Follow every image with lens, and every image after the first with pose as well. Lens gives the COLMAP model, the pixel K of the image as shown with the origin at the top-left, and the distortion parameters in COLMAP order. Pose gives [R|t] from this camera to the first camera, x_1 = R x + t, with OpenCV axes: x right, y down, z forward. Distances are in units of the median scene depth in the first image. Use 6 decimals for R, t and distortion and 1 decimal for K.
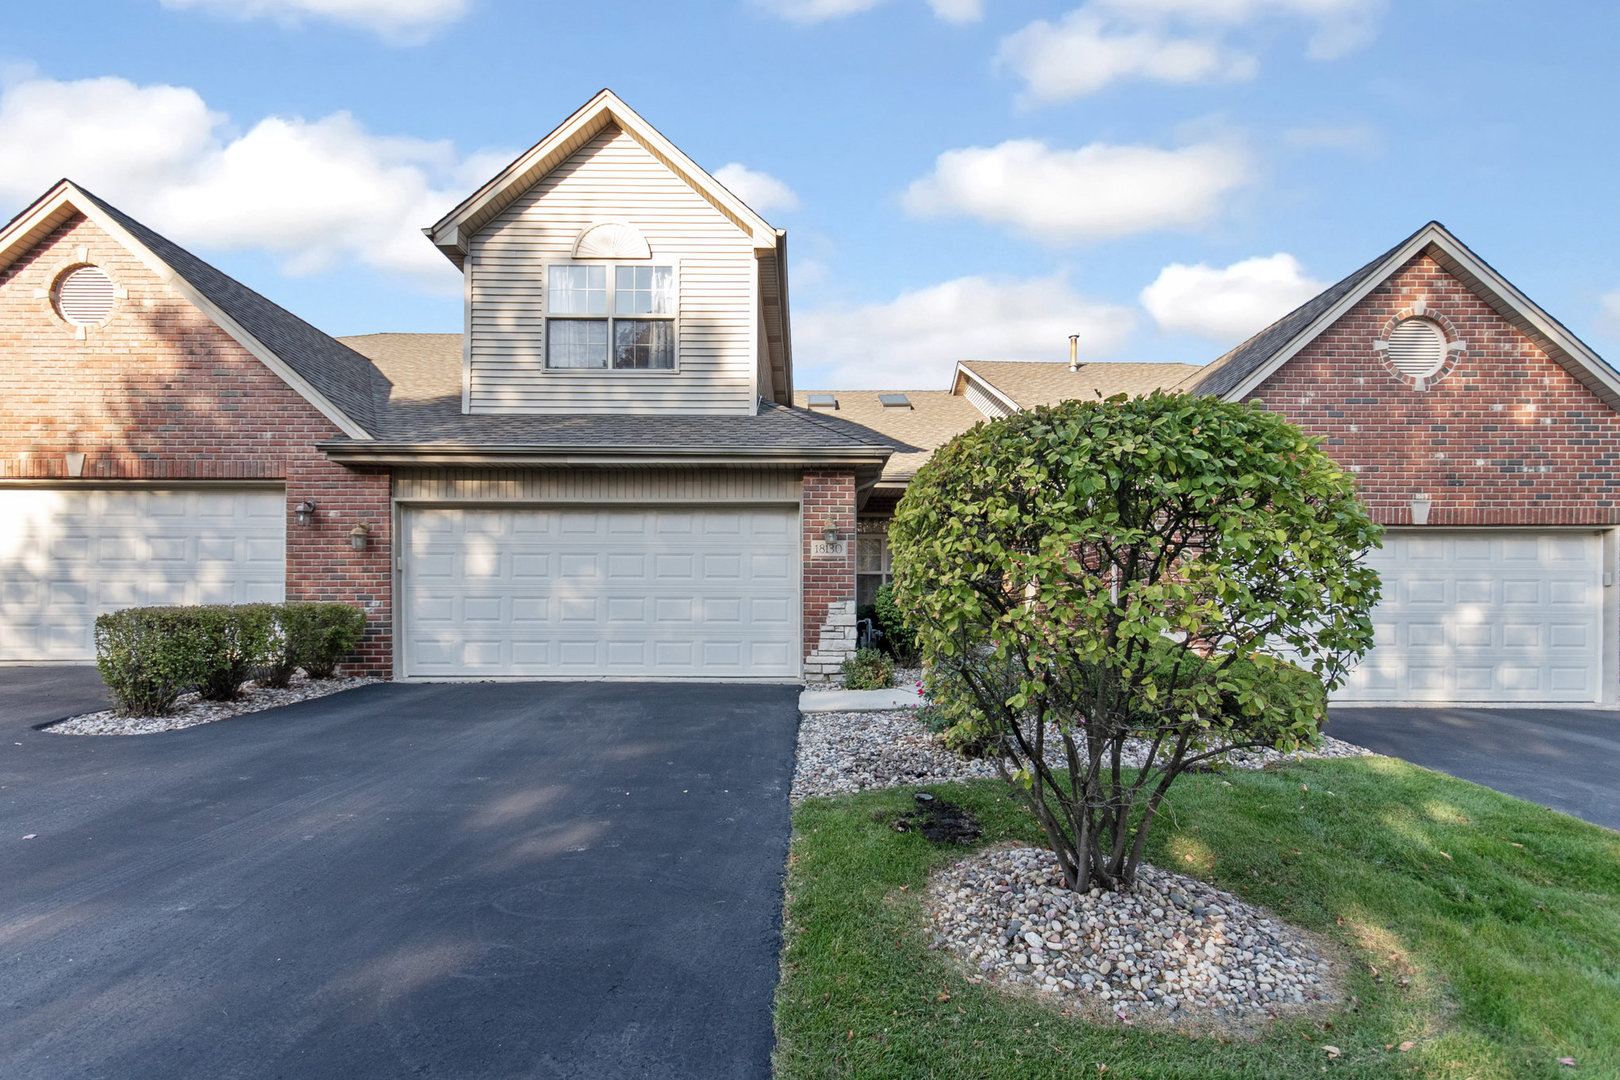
lens RADIAL K [[717.7, 0, 804.3], [0, 717.7, 605.6], [0, 0, 1]] dist [0.002041, -0.002345]
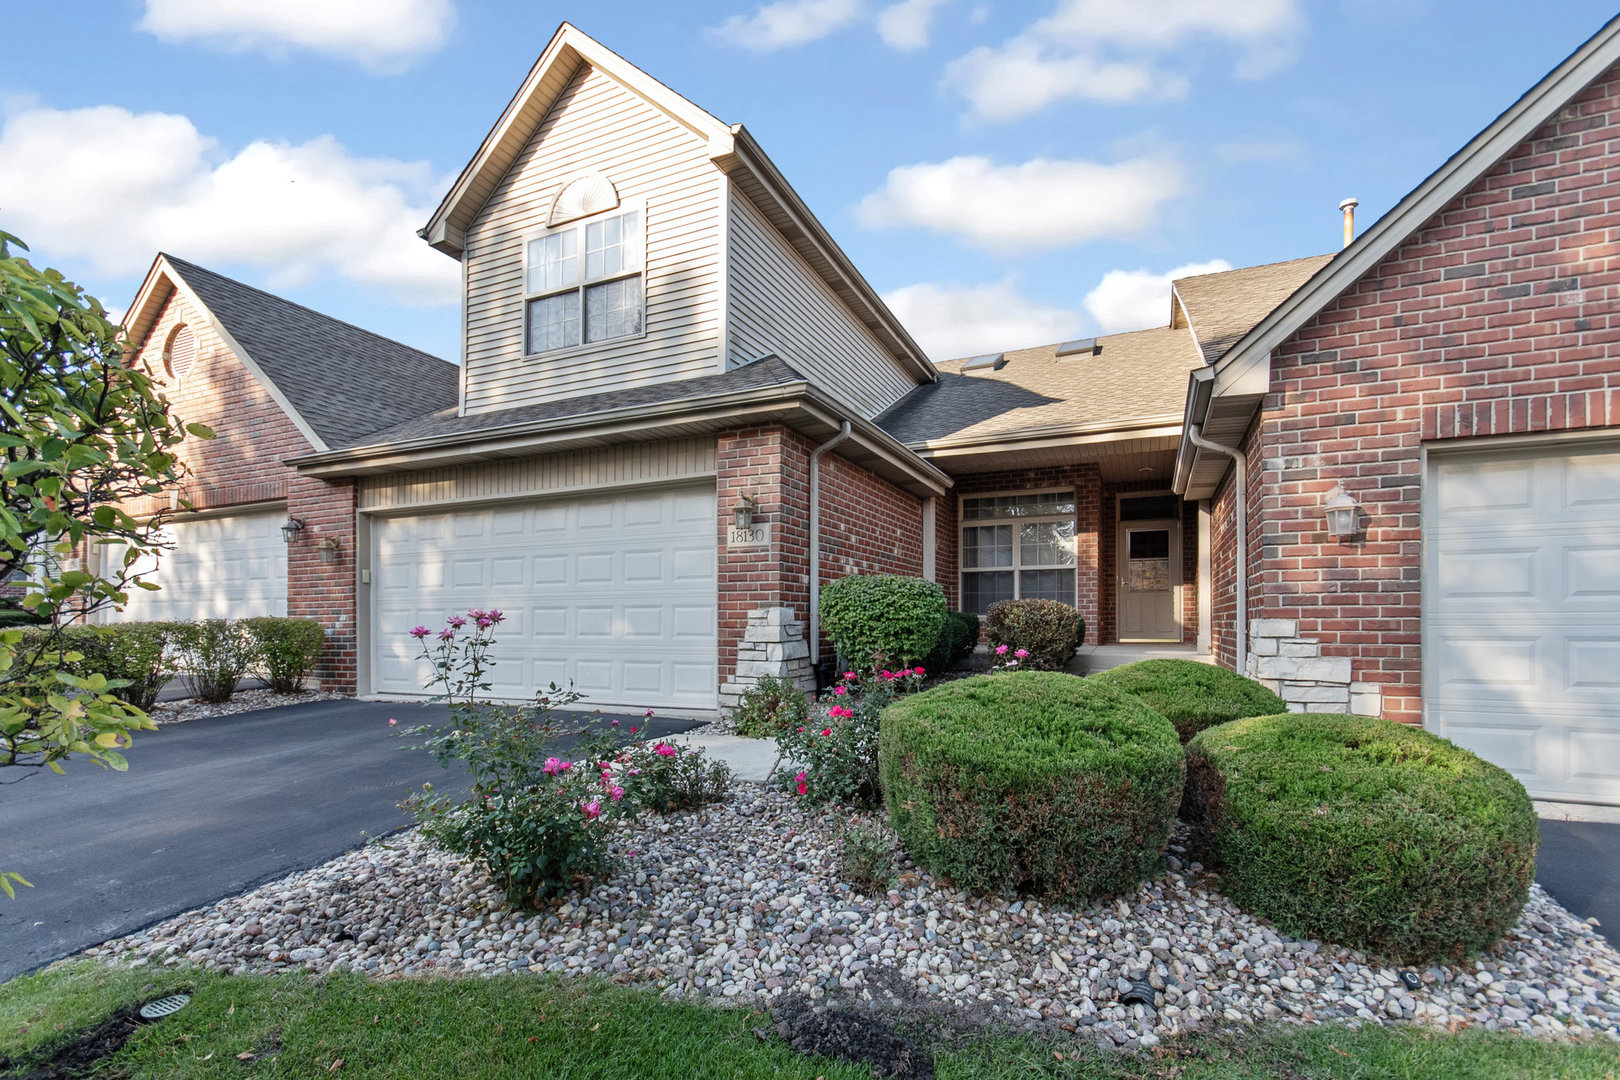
lens RADIAL K [[717.7, 0, 818.7], [0, 717.7, 614.0], [0, 0, 1]] dist [0.002041, -0.002345]
pose [[0.912613, -0.011846, -0.408653, 0.392493], [0.013220, 0.999912, 0.000537, -0.000046], [0.408611, -0.005892, 0.912690, 0.366820]]
